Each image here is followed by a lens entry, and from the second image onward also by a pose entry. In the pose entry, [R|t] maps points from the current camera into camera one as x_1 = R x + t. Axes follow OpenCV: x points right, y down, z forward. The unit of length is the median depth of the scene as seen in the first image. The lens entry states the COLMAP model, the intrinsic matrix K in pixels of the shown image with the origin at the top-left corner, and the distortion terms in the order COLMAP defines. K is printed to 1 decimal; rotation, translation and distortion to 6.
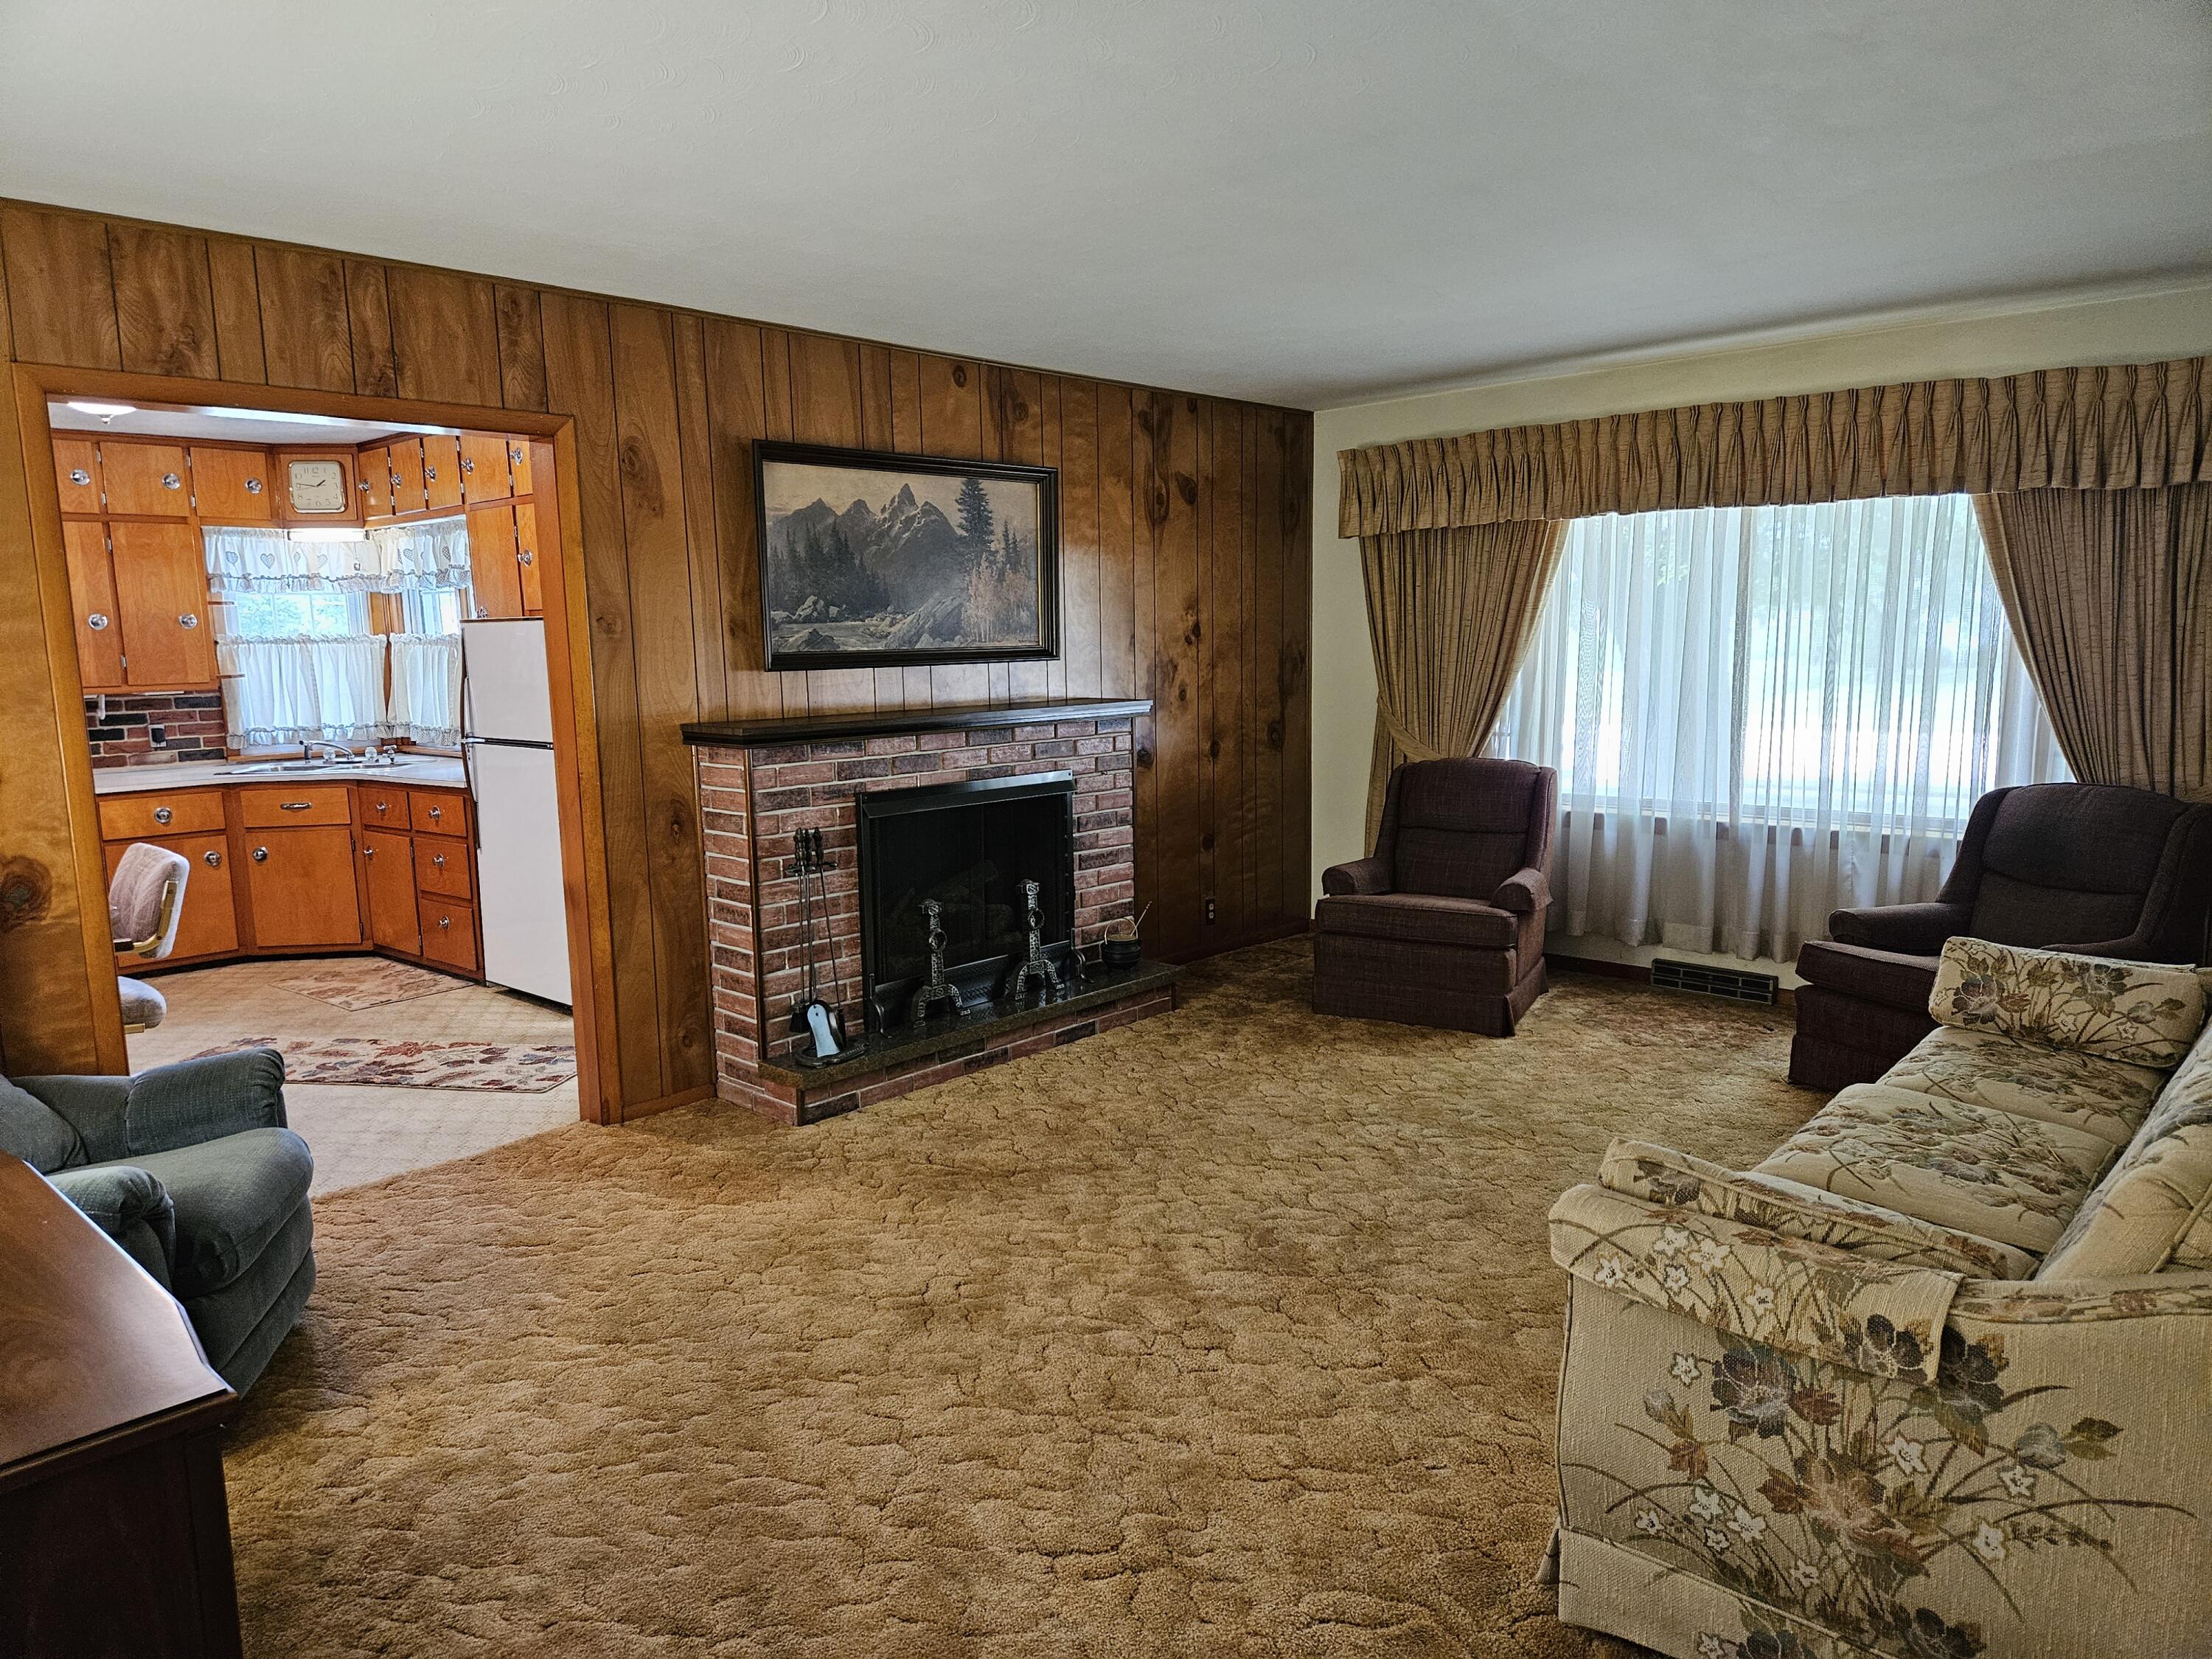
lens RADIAL K [[1449.7, 0, 1104.4], [0, 1449.7, 854.5], [0, 0, 1]] dist [0.074085, -0.072232]
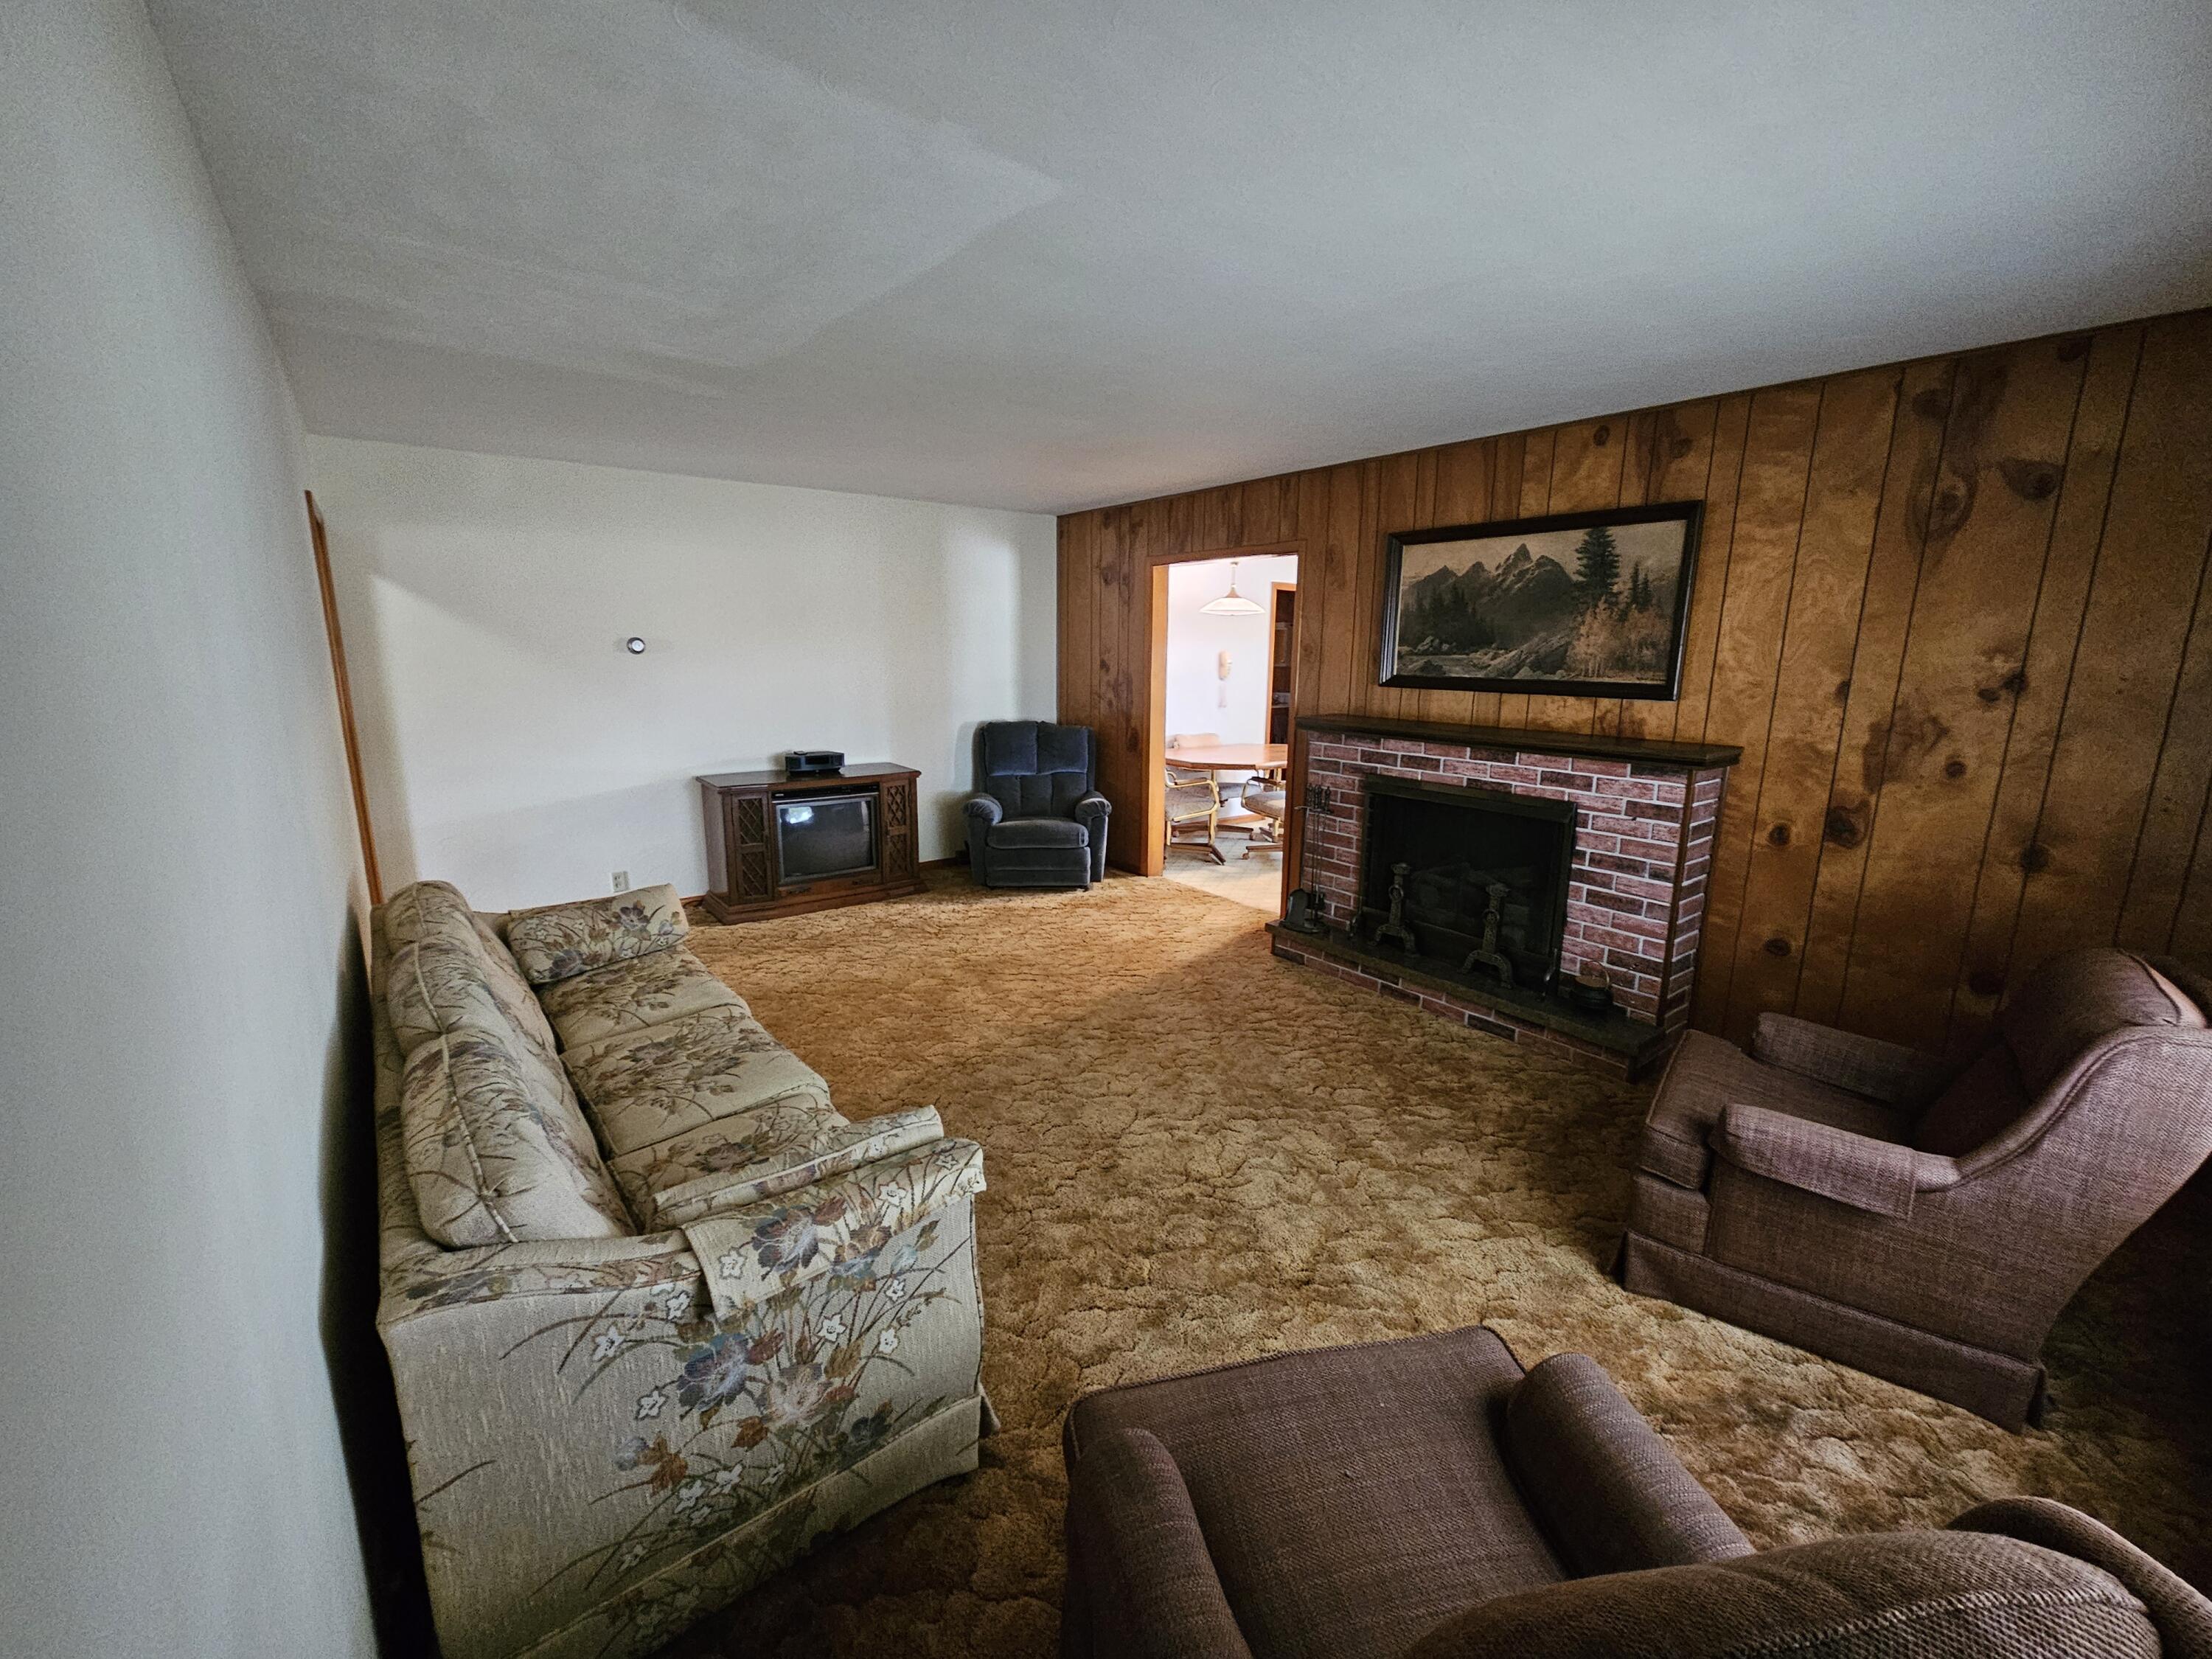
lens RADIAL K [[914.1, 0, 1107.7], [0, 914.1, 830.2], [0, 0, 1]] dist [-0.000560, -0.000249]
pose [[-0.156292, 0.212385, -0.964606, 0.674859], [-0.159973, 0.958271, 0.236910, -0.142912], [0.974670, 0.191338, -0.115794, 0.758775]]
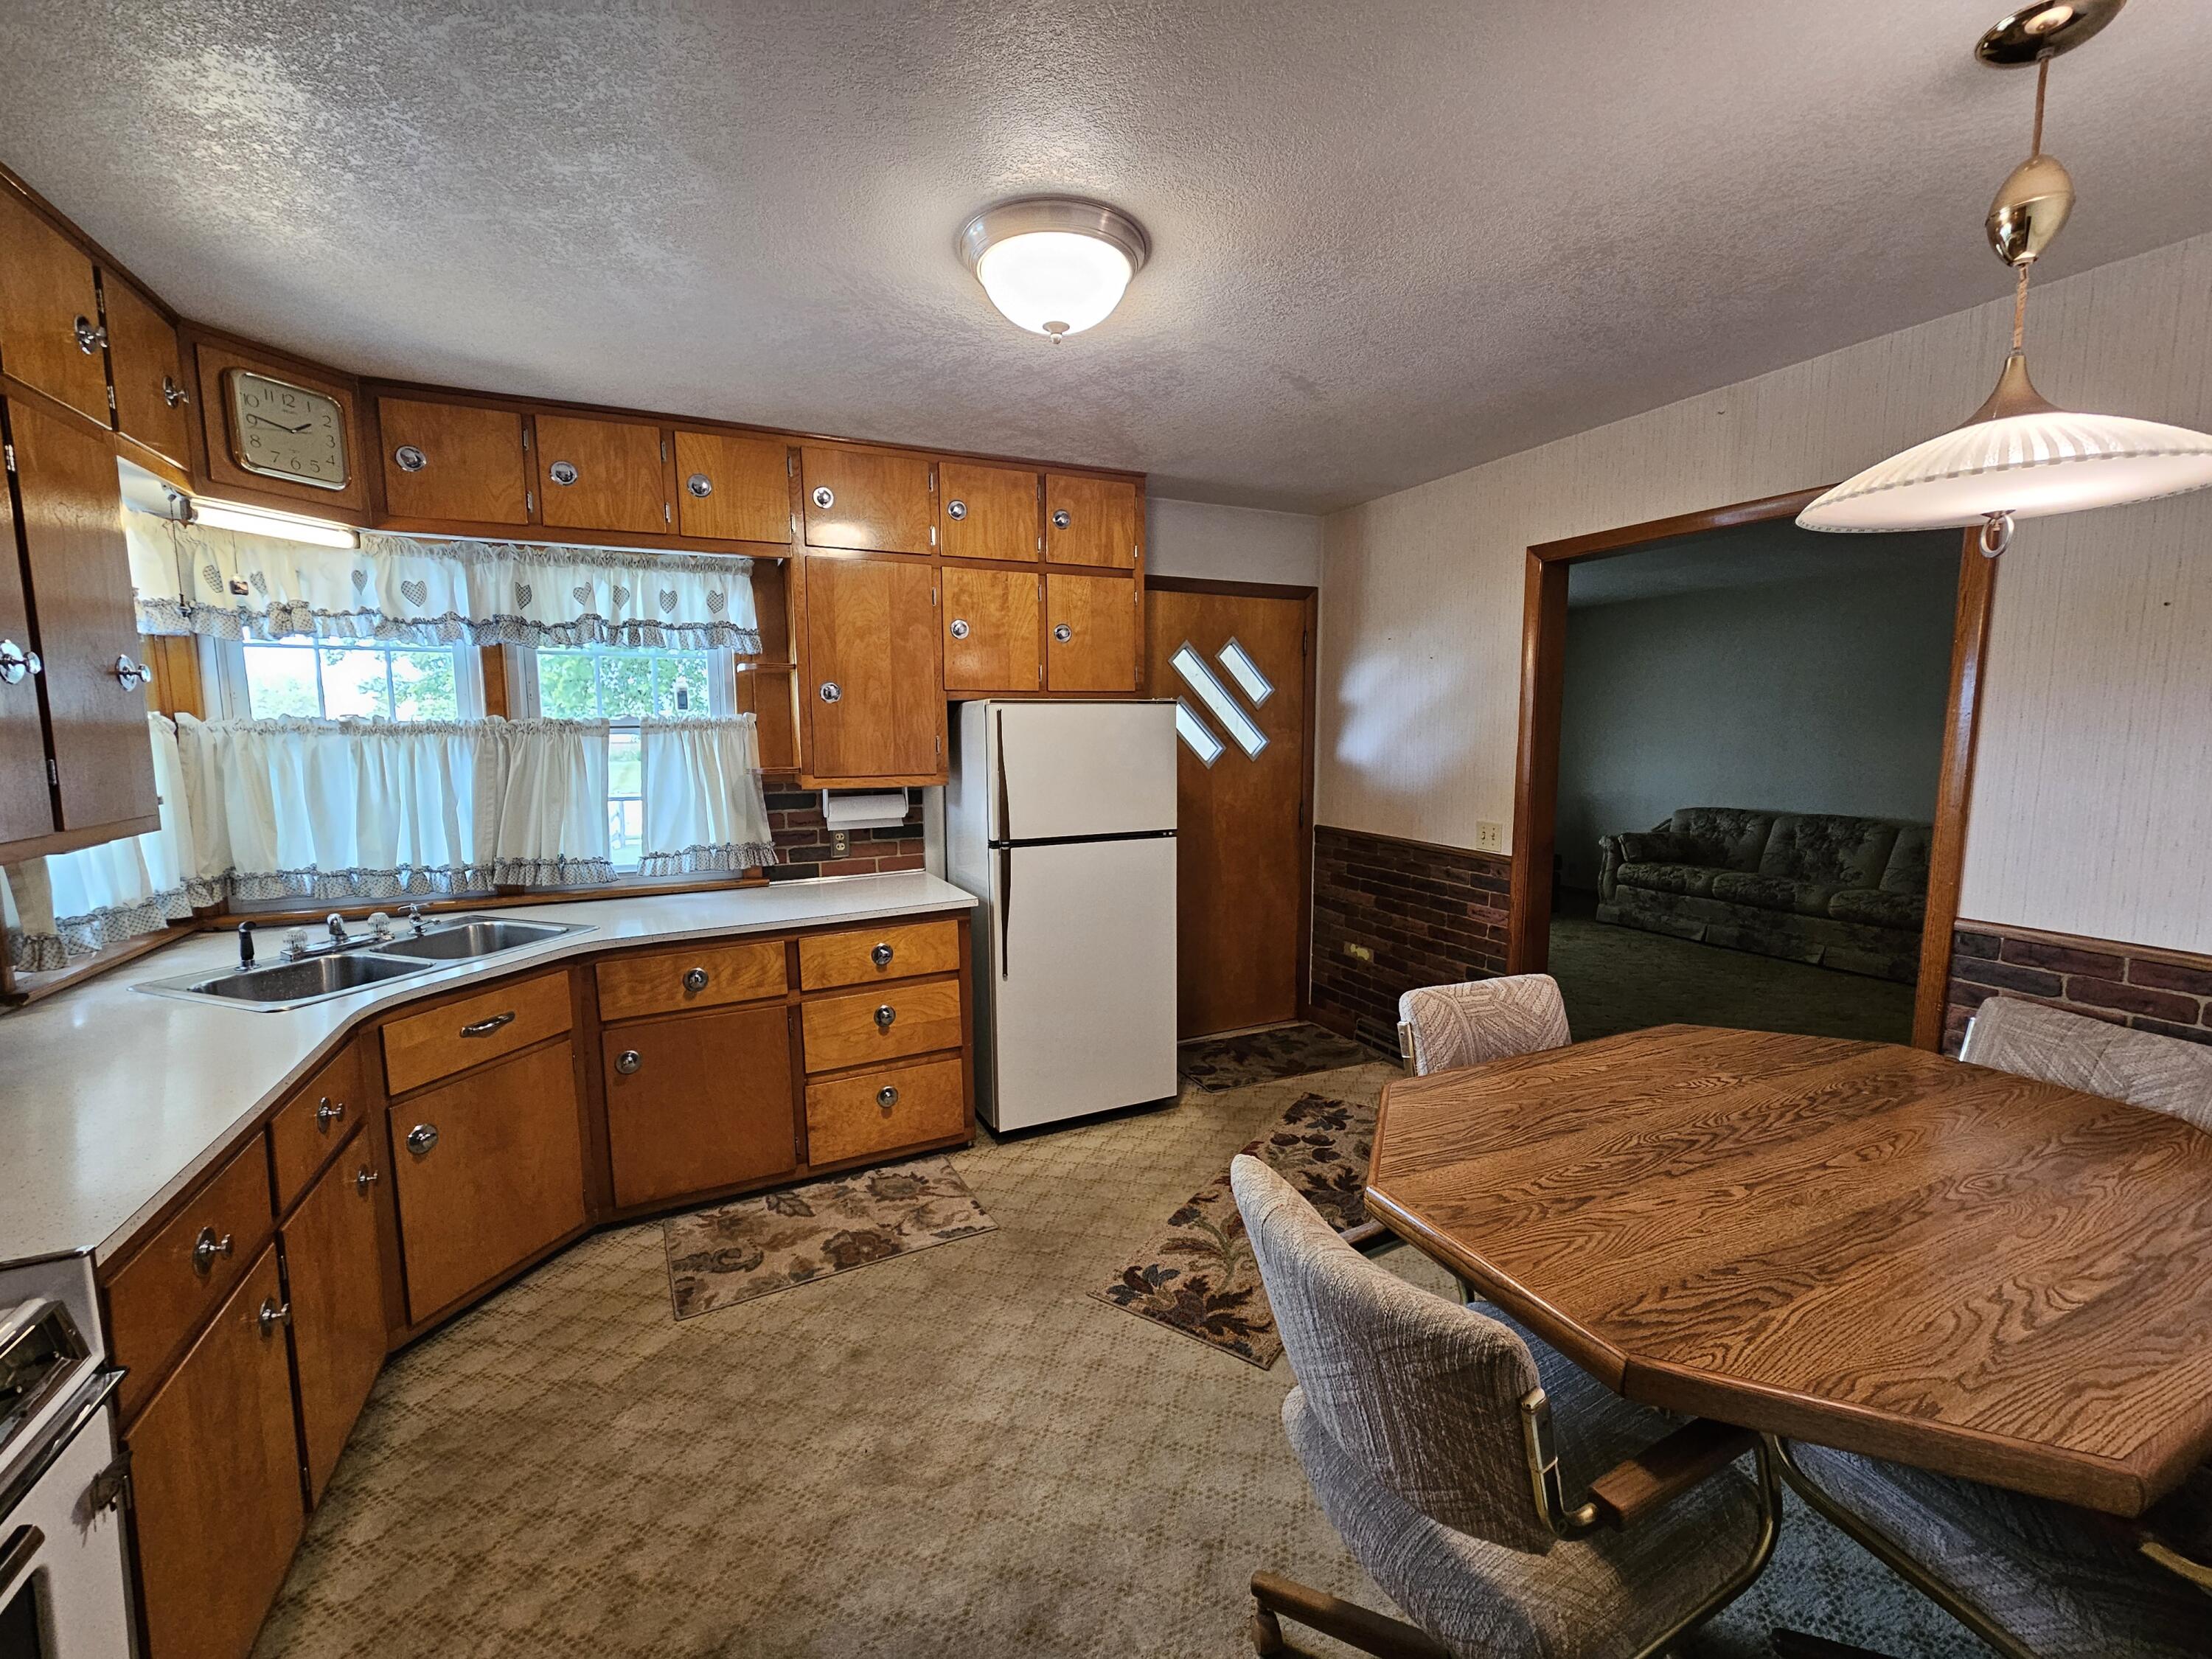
lens RADIAL K [[906.3, 0, 1101.1], [0, 906.3, 828.7], [0, 0, 1]] dist [-0.000458, -0.000324]
pose [[0.375595, -0.089041, 0.922497, -0.983220], [0.139503, 0.989465, 0.038706, -0.110107], [-0.916224, 0.114154, 0.384060, 0.839160]]
